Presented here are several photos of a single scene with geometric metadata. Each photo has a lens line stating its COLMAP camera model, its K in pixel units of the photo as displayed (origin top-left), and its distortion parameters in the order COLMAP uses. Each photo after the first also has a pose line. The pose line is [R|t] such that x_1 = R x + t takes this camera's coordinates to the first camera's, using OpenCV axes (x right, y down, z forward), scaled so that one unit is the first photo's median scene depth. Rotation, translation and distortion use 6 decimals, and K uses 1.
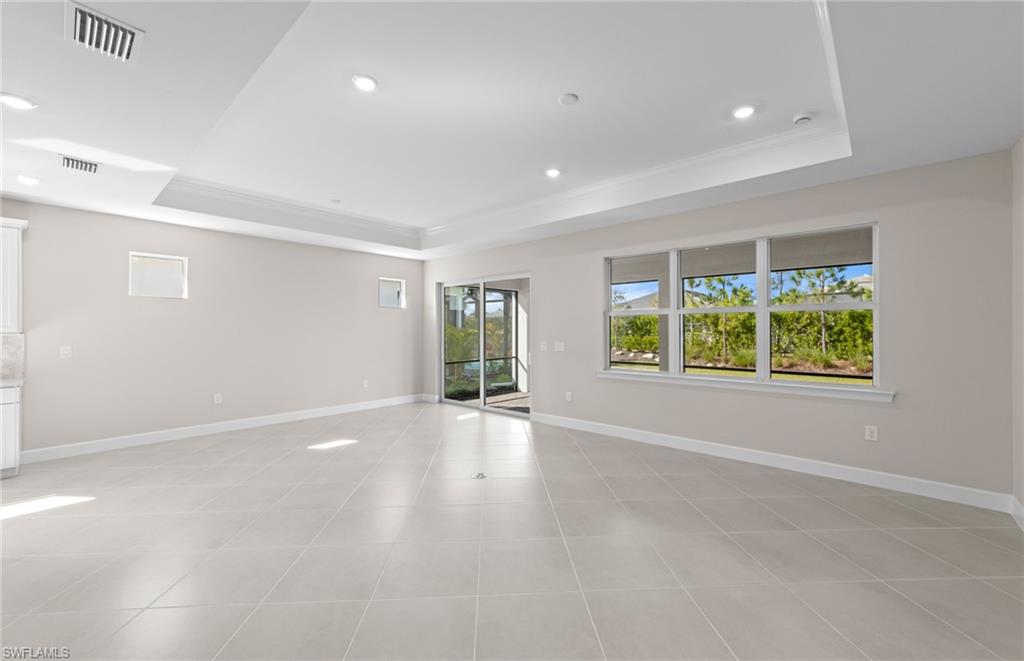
lens RADIAL K [[410.3, 0, 511.3], [0, 410.3, 326.0], [0, 0, 1]] dist [0.011274, -0.000748]
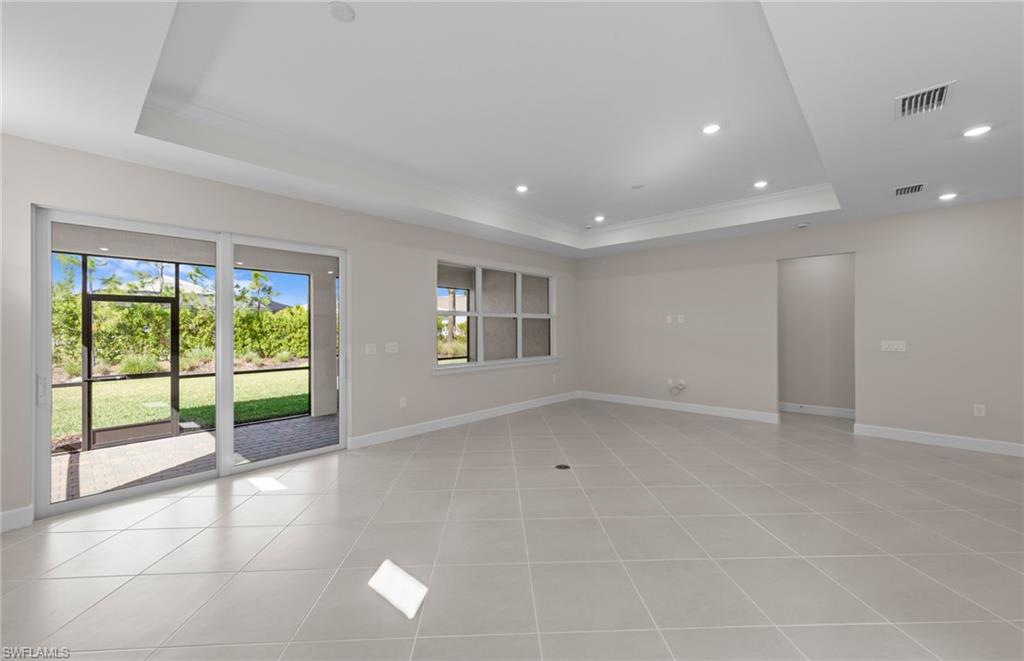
lens RADIAL K [[410.3, 0, 516.0], [0, 410.3, 326.7], [0, 0, 1]] dist [0.011274, -0.000748]
pose [[0.003371, 0.006243, 0.999975, -0.428019], [-0.005062, 0.999968, -0.006226, 0.005406], [-0.999982, -0.005041, 0.003403, 0.421703]]
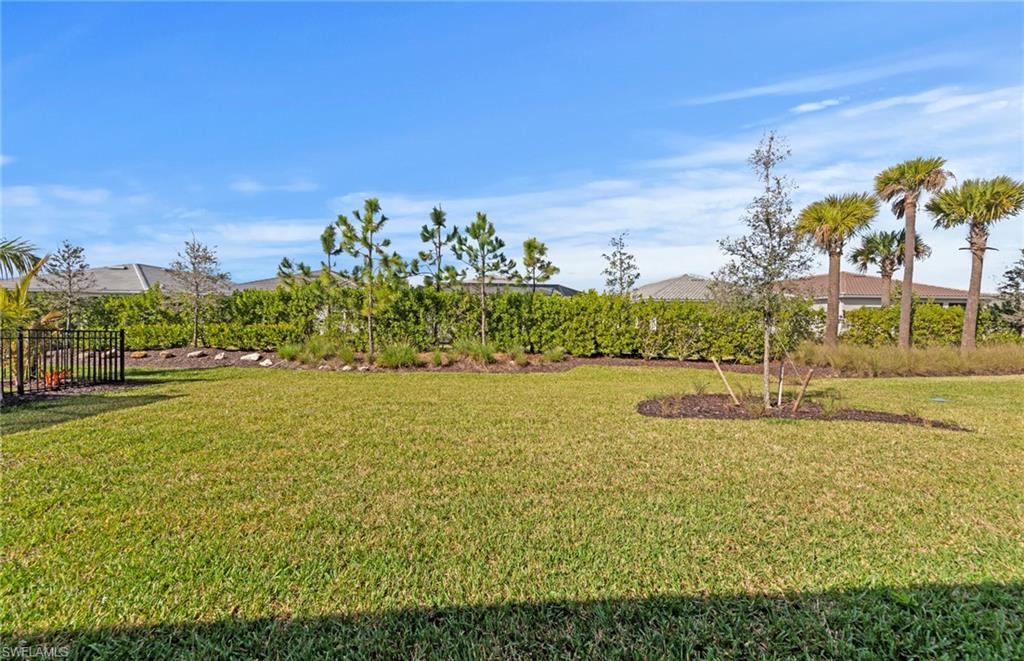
lens RADIAL K [[369.4, 0, 508.9], [0, 369.4, 327.9], [0, 0, 1]] dist [0.005286, -0.000384]
pose [[0.699142, -0.001096, 0.714982, 0.437239], [-0.017762, 0.999664, 0.018901, 0.028087], [-0.714762, -0.025914, 0.698887, 0.735910]]
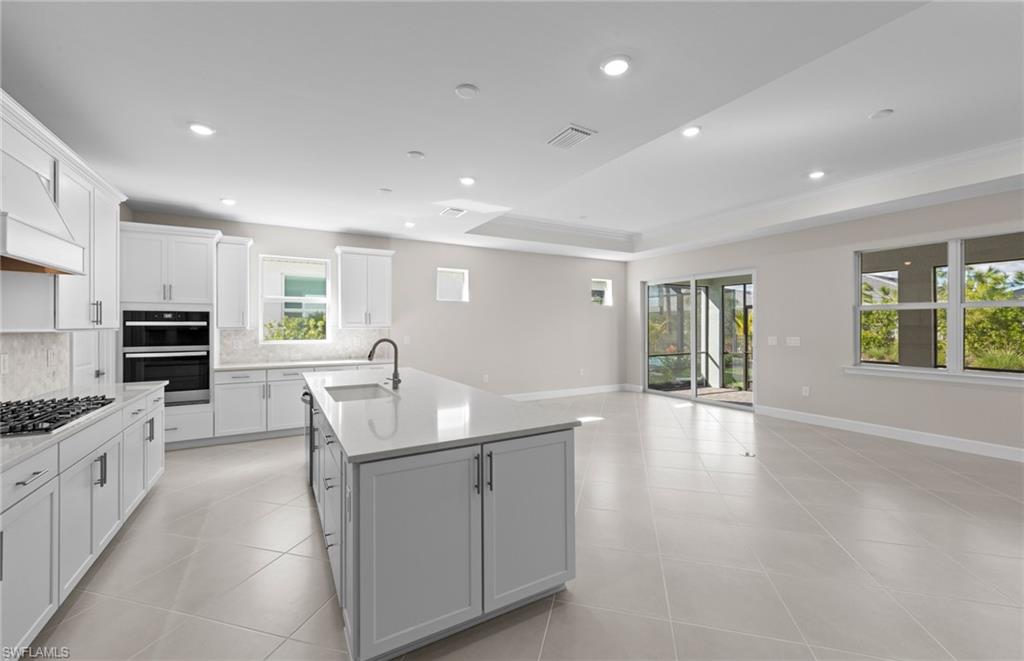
lens RADIAL K [[410.3, 0, 508.9], [0, 410.3, 325.7], [0, 0, 1]] dist [0.011274, -0.000748]
pose [[0.949364, -0.000241, -0.314178, -0.130786], [0.003219, 0.999955, 0.008961, -0.000186], [0.314161, -0.009519, 0.949322, -0.104925]]
